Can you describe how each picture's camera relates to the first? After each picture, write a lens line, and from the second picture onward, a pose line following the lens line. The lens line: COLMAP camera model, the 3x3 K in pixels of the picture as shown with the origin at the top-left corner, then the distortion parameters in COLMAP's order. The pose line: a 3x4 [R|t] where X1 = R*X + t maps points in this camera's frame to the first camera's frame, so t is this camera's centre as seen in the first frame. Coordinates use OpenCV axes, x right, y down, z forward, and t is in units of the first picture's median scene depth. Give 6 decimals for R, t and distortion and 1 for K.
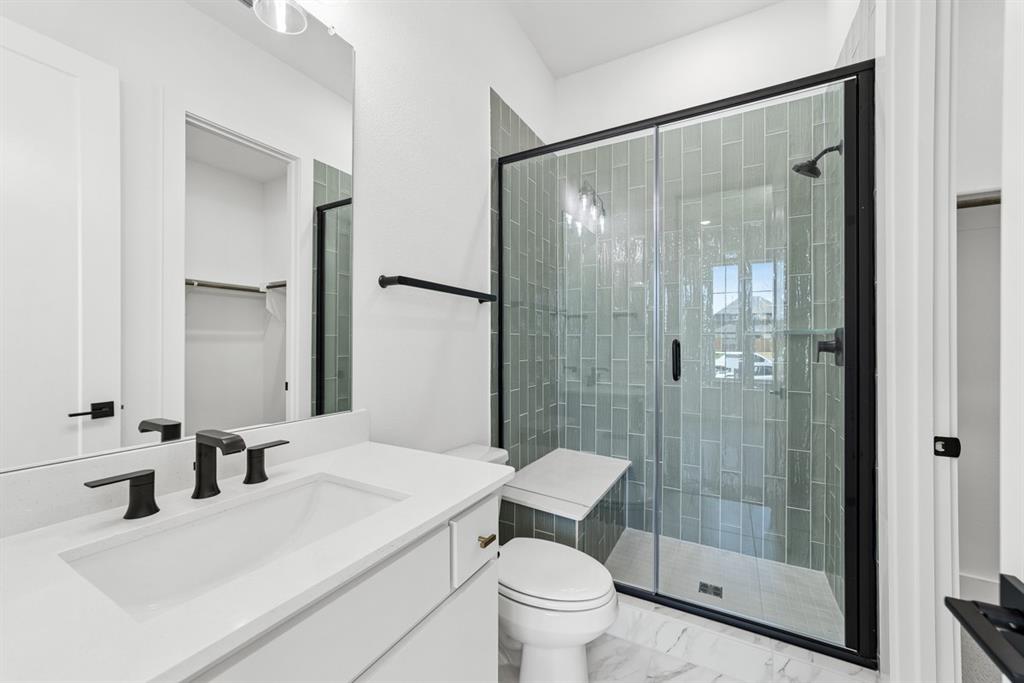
lens RADIAL K [[396.8, 0, 514.5], [0, 396.8, 342.3], [0, 0, 1]] dist [-0.009761, 0.005436]
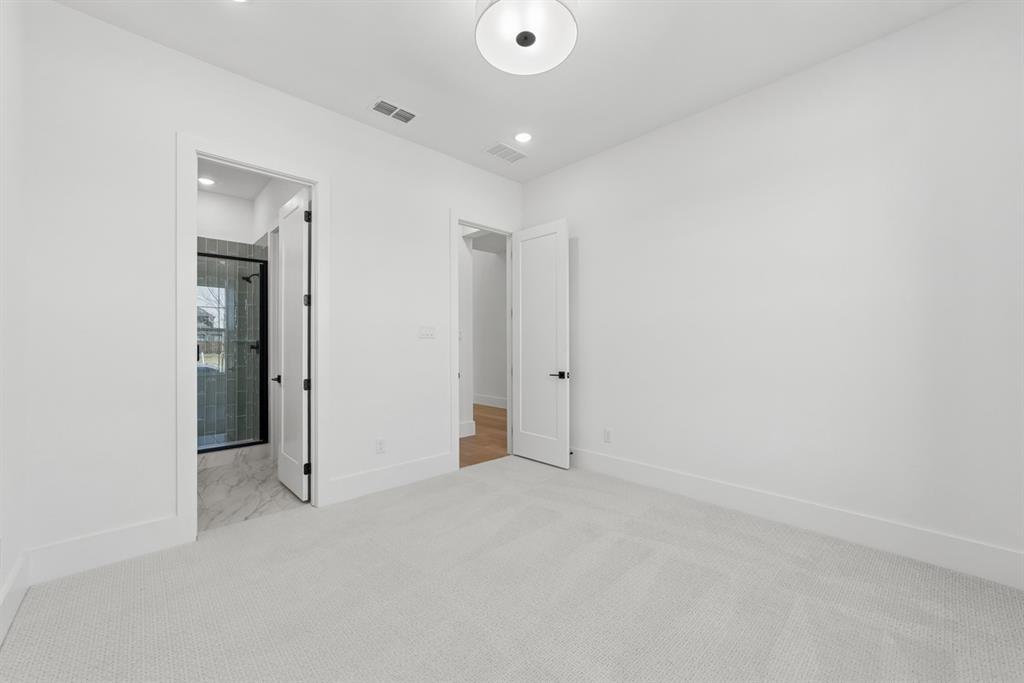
lens RADIAL K [[396.8, 0, 515.1], [0, 396.8, 341.8], [0, 0, 1]] dist [-0.009761, 0.005436]
pose [[0.303540, 0.000194, 0.952819, -1.227169], [0.000096, 1.000000, -0.000234, -0.024242], [-0.952819, 0.000162, 0.303540, -1.506350]]
